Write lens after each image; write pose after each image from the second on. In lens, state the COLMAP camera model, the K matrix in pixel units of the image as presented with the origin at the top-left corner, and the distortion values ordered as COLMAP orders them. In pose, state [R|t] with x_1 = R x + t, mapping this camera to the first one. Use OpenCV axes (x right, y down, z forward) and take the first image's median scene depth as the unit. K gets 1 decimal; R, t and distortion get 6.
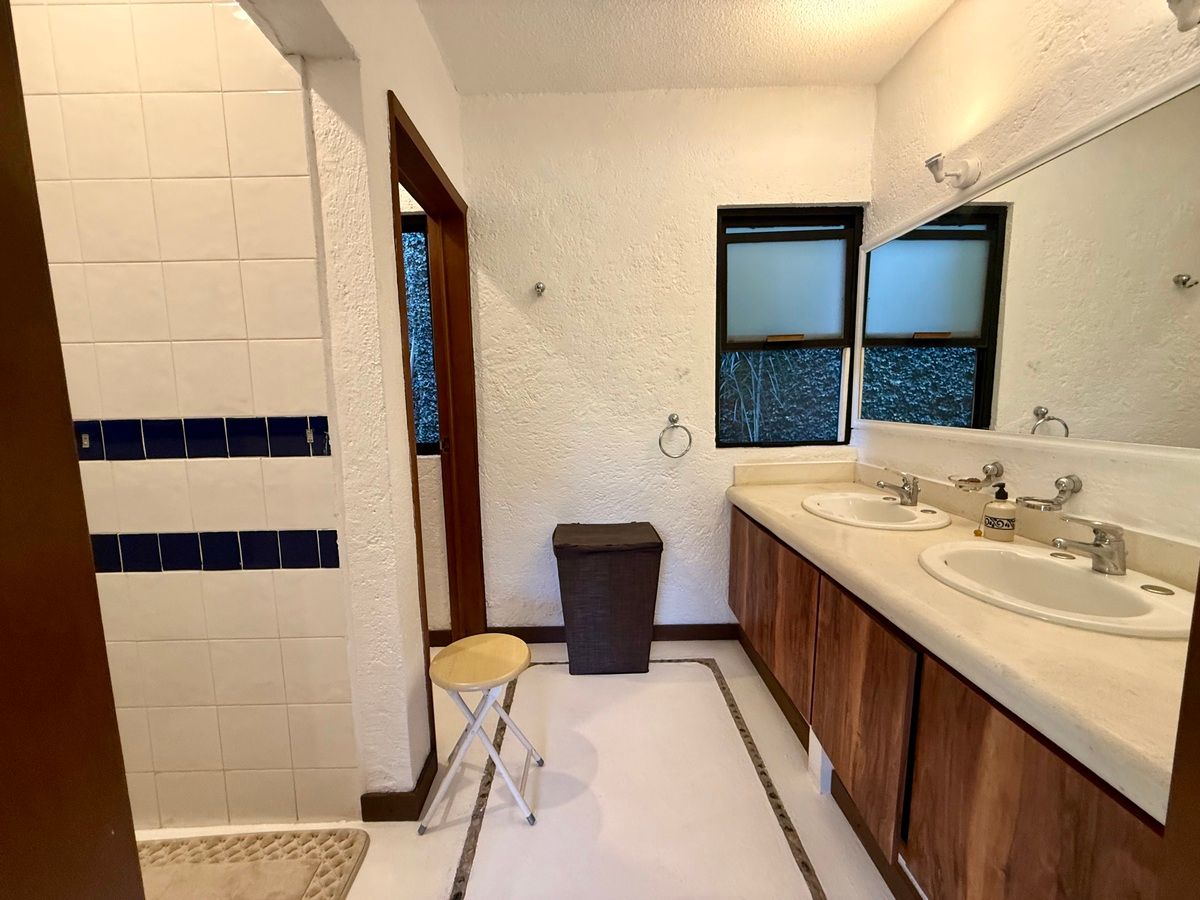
lens RADIAL K [[476.7, 0, 596.6], [0, 476.7, 449.0], [0, 0, 1]] dist [0.001578, -0.000040]
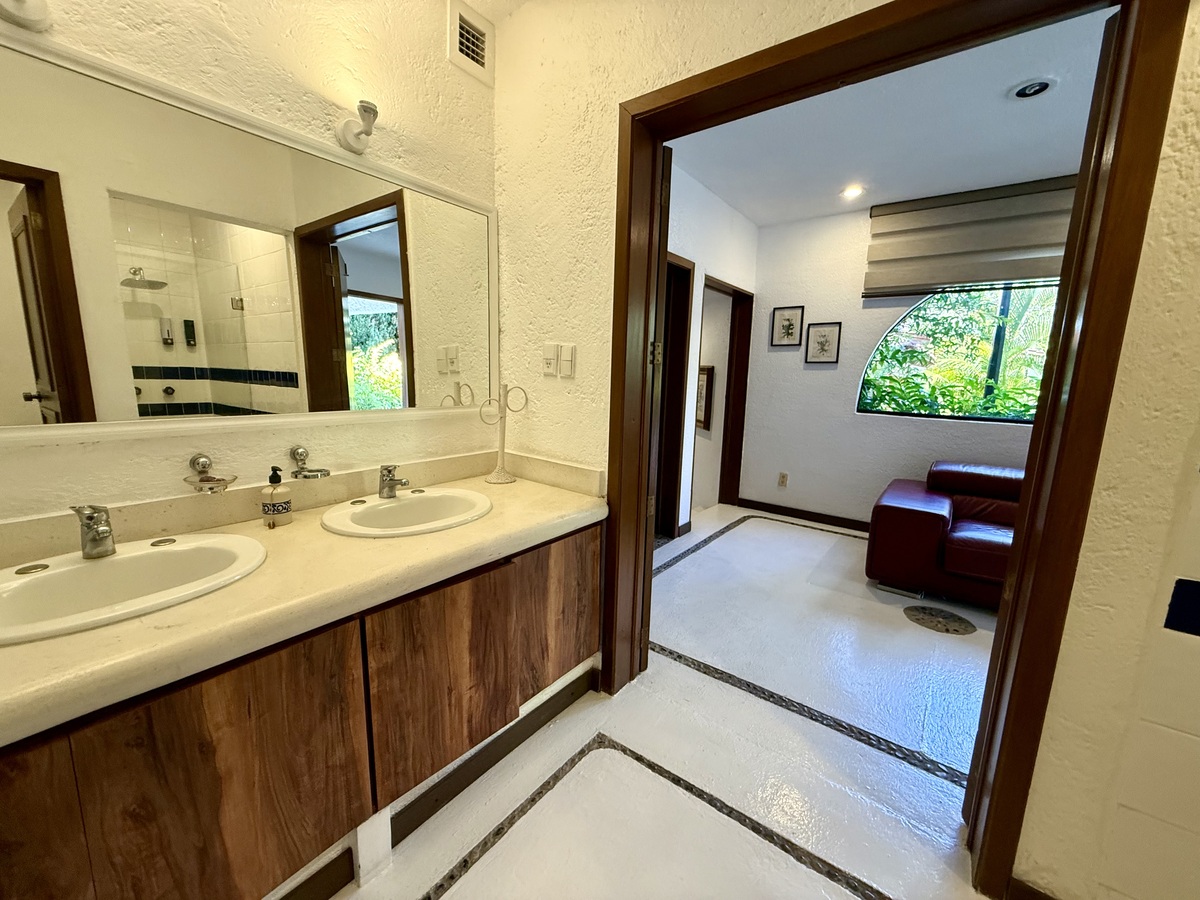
lens RADIAL K [[476.7, 0, 600.2], [0, 476.7, 451.9], [0, 0, 1]] dist [0.001578, -0.000040]
pose [[-0.787138, -0.118270, 0.605331, -0.151525], [0.051564, 0.965388, 0.255670, -0.103764], [-0.614618, 0.232461, -0.753795, 0.810846]]
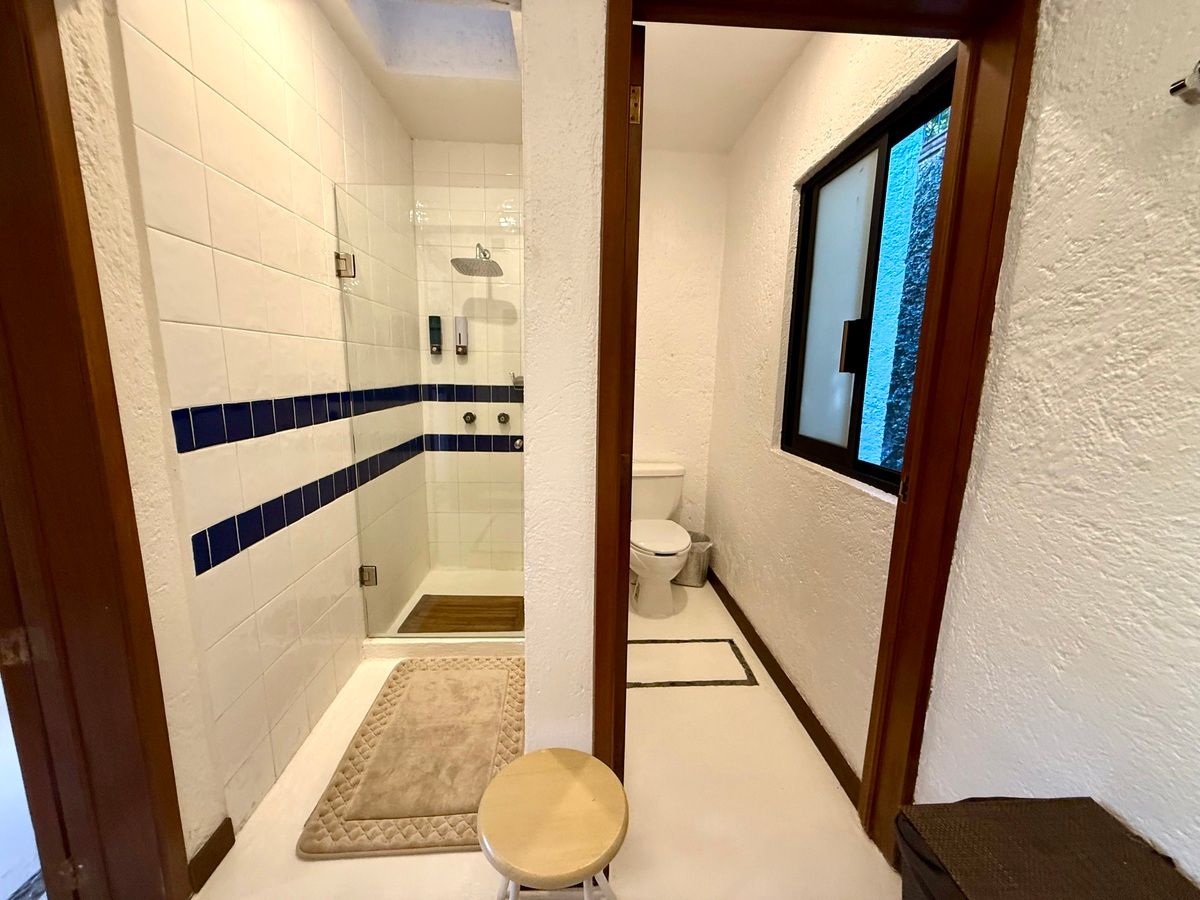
lens RADIAL K [[476.7, 0, 598.8], [0, 476.7, 453.2], [0, 0, 1]] dist [0.001578, -0.000040]
pose [[0.037219, 0.193961, -0.980303, 0.203060], [-0.125442, 0.974130, 0.187977, -0.109638], [0.991403, 0.115975, 0.060587, 0.618621]]
